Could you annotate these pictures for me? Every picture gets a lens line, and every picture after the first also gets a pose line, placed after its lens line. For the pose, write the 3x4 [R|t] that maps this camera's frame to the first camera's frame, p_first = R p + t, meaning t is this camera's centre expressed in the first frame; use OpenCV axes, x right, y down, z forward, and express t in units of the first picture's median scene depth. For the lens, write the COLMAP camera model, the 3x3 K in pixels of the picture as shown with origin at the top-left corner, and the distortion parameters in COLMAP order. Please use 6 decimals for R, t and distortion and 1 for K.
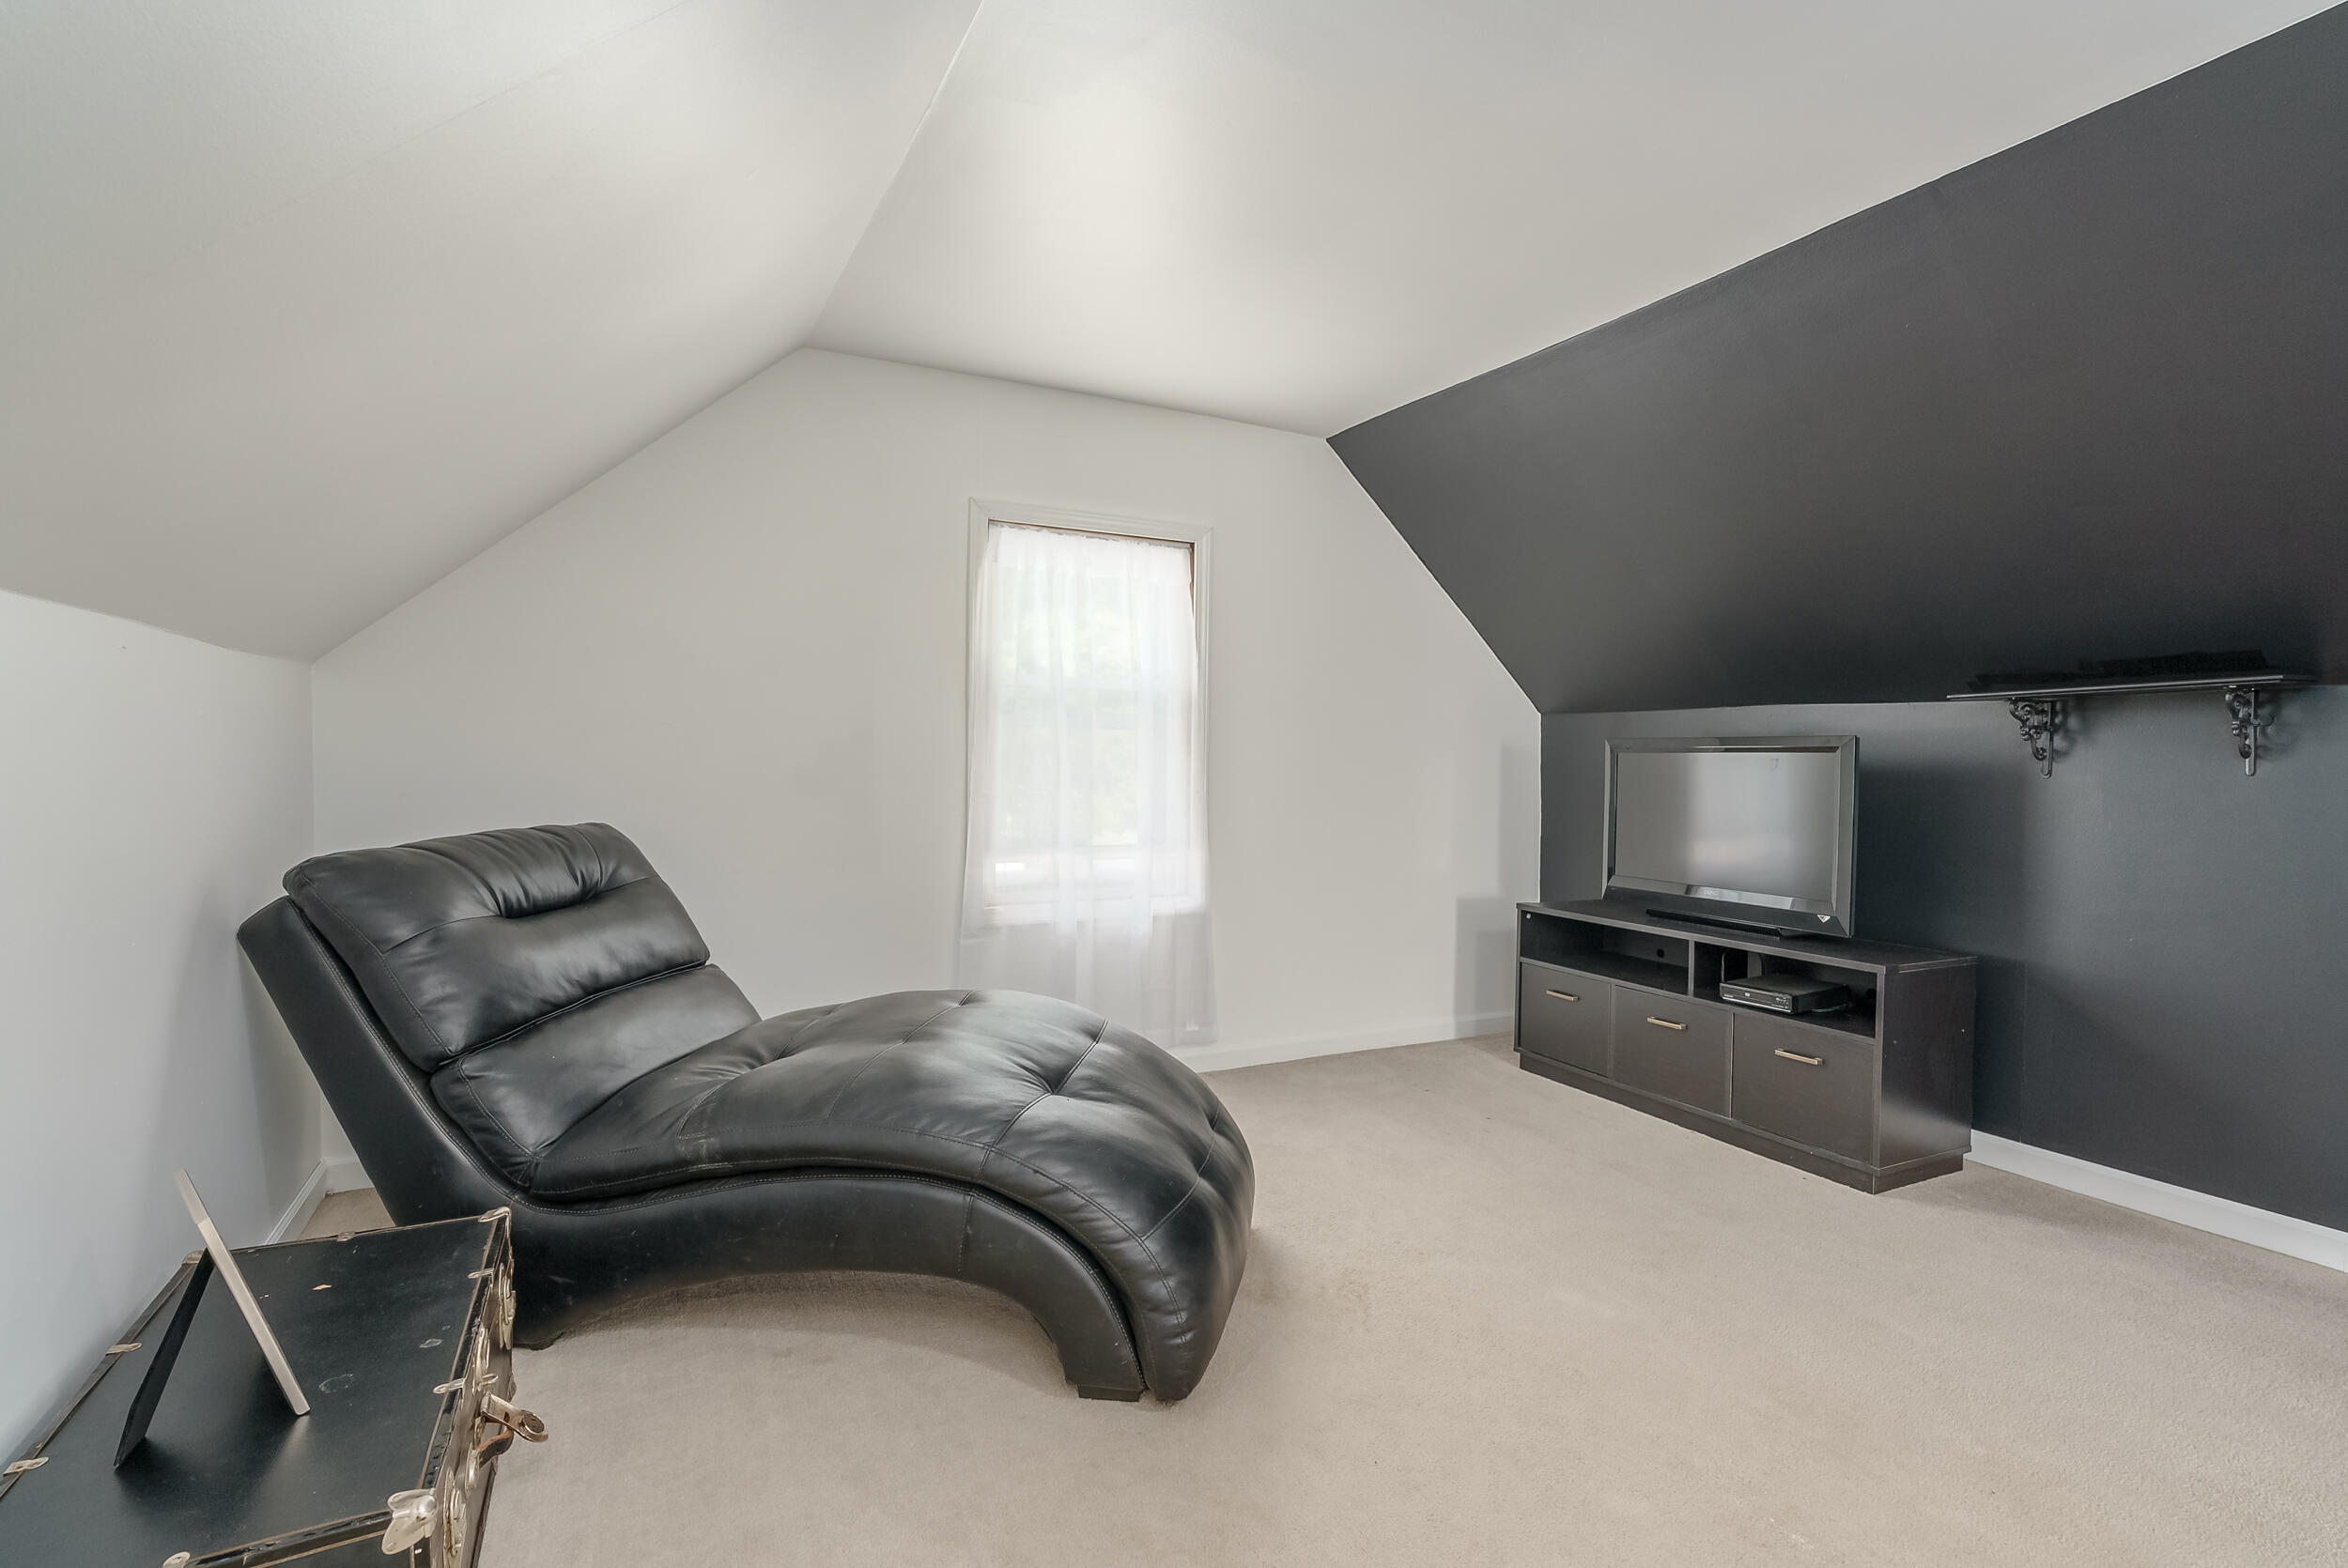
lens RADIAL K [[1068.7, 0, 1174.0], [0, 1068.7, 784.0], [0, 0, 1]] dist [-0.010450, 0.000070]
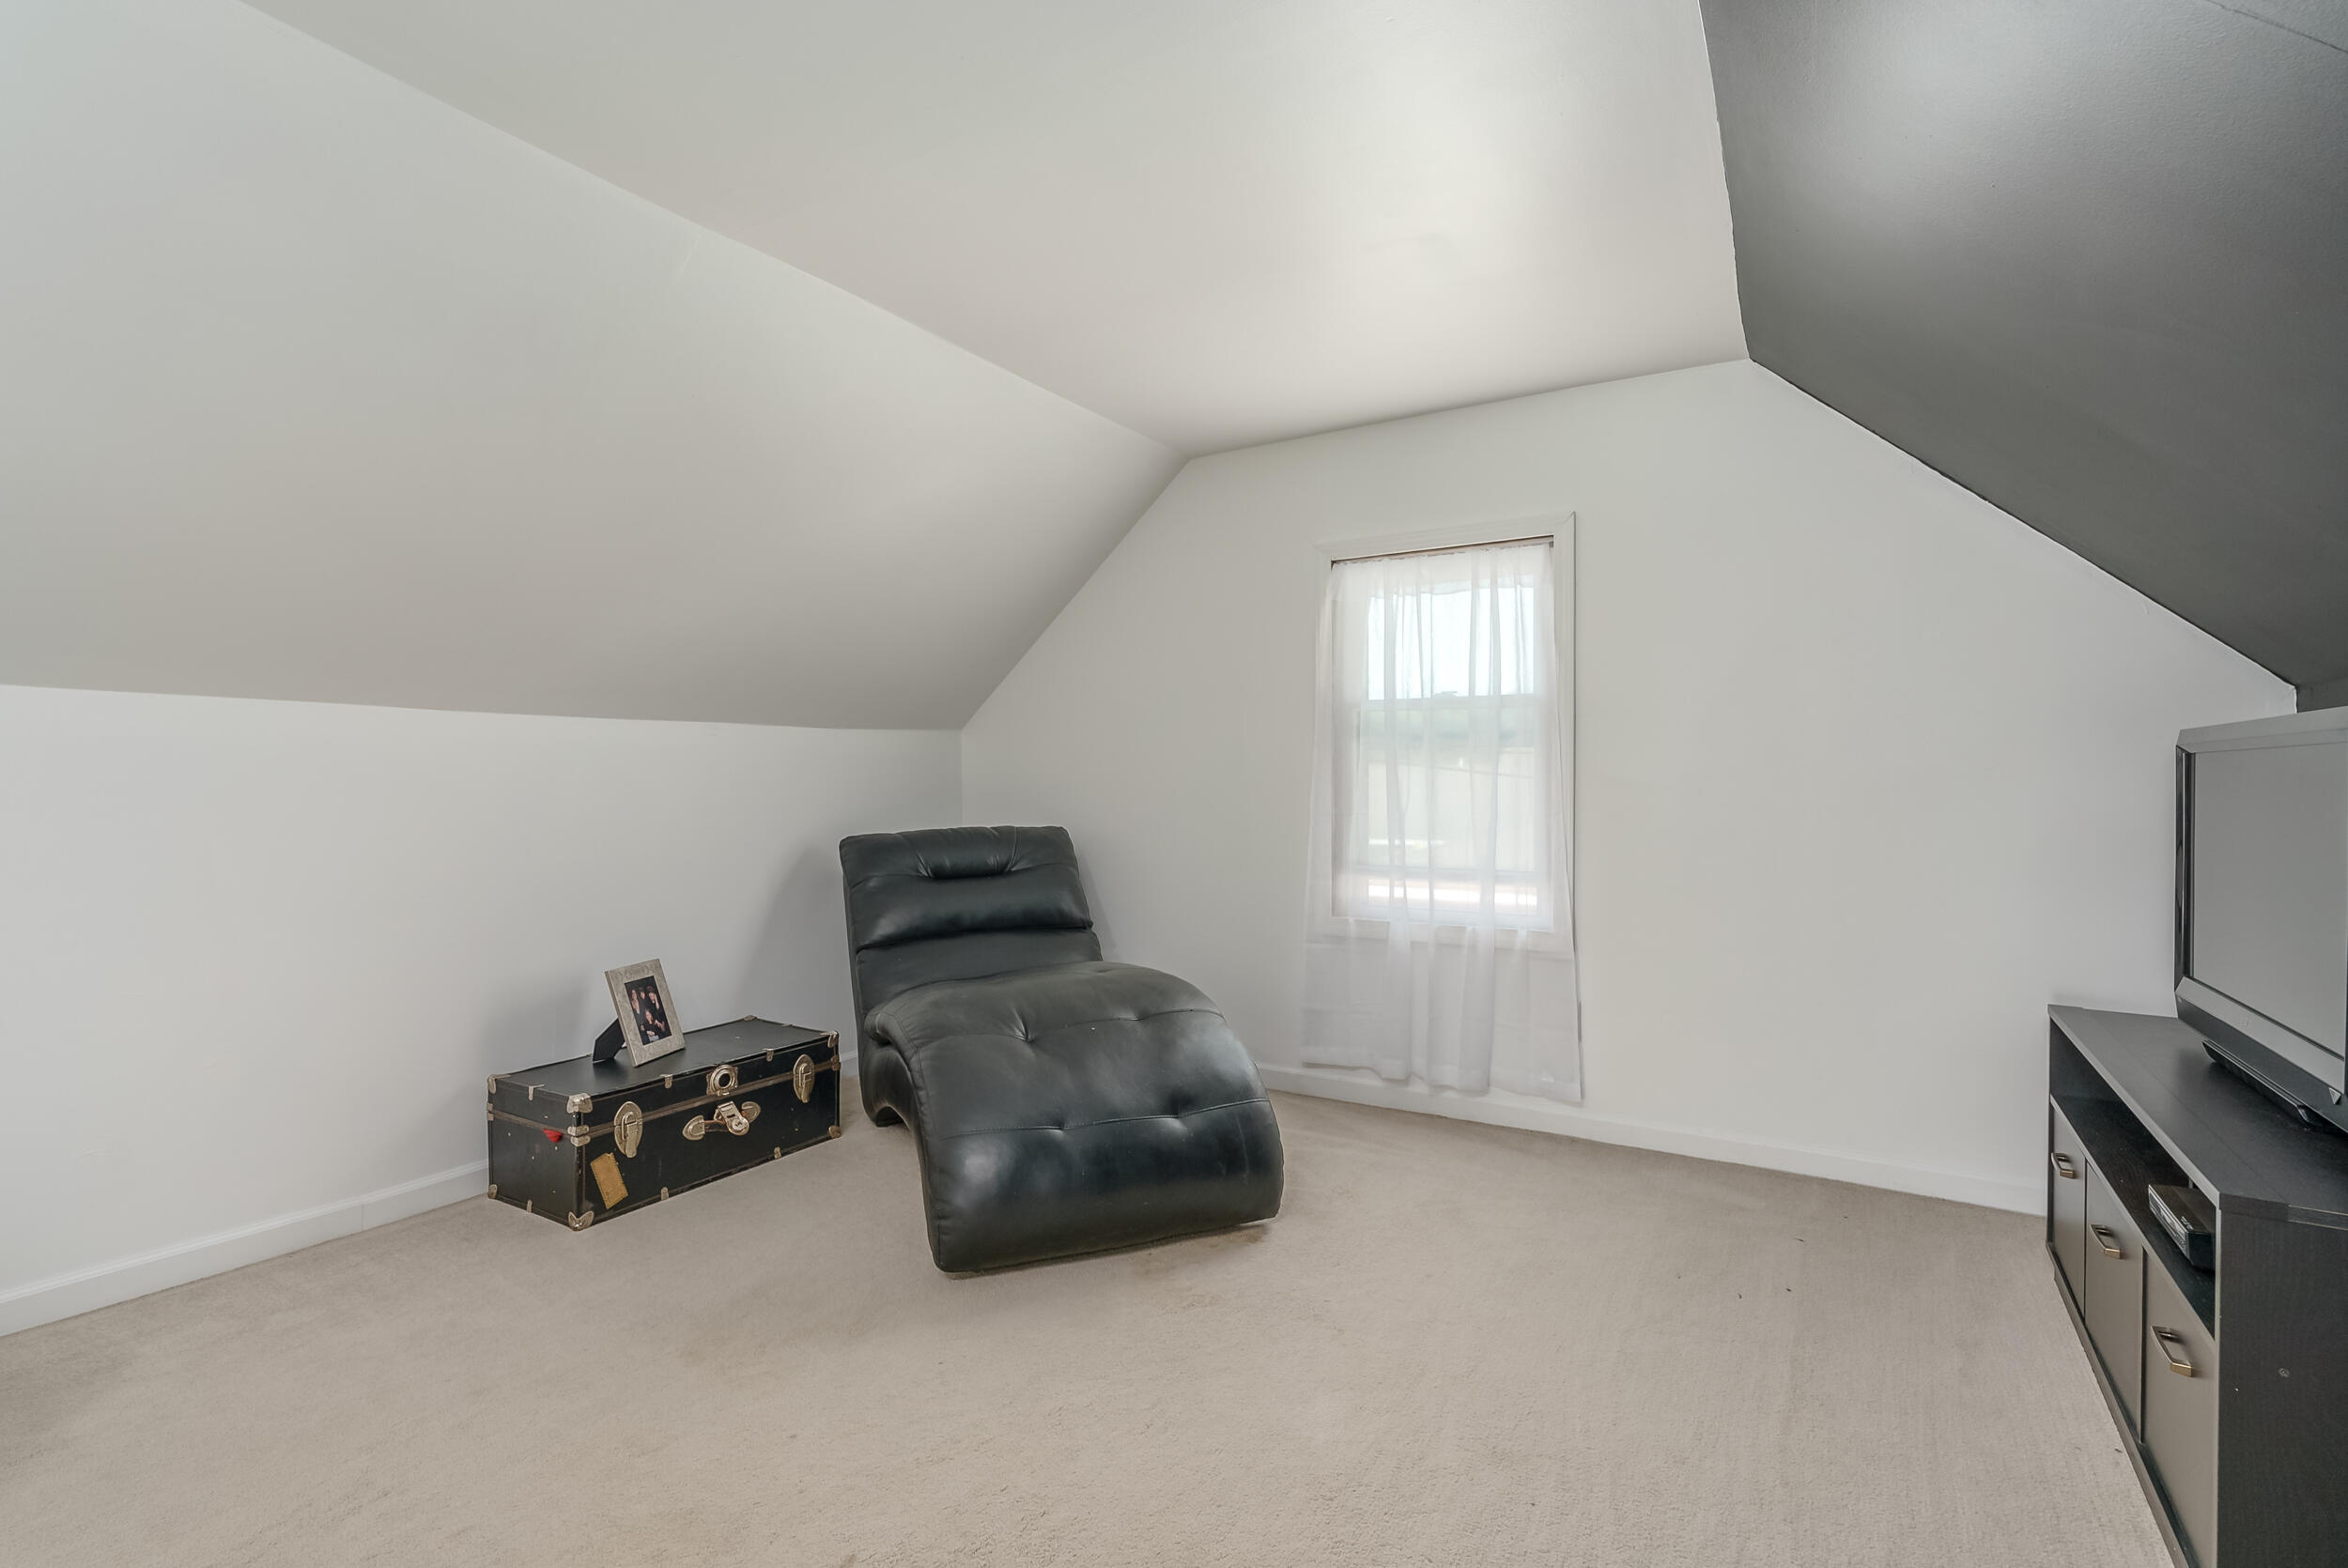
lens RADIAL K [[1068.7, 0, 1174.0], [0, 1068.7, 784.0], [0, 0, 1]] dist [-0.010450, 0.000070]
pose [[0.518801, -0.017749, -0.854711, 0.655903], [-0.014352, 0.999463, -0.029466, 0.014992], [0.854774, 0.027554, 0.518268, 0.290407]]
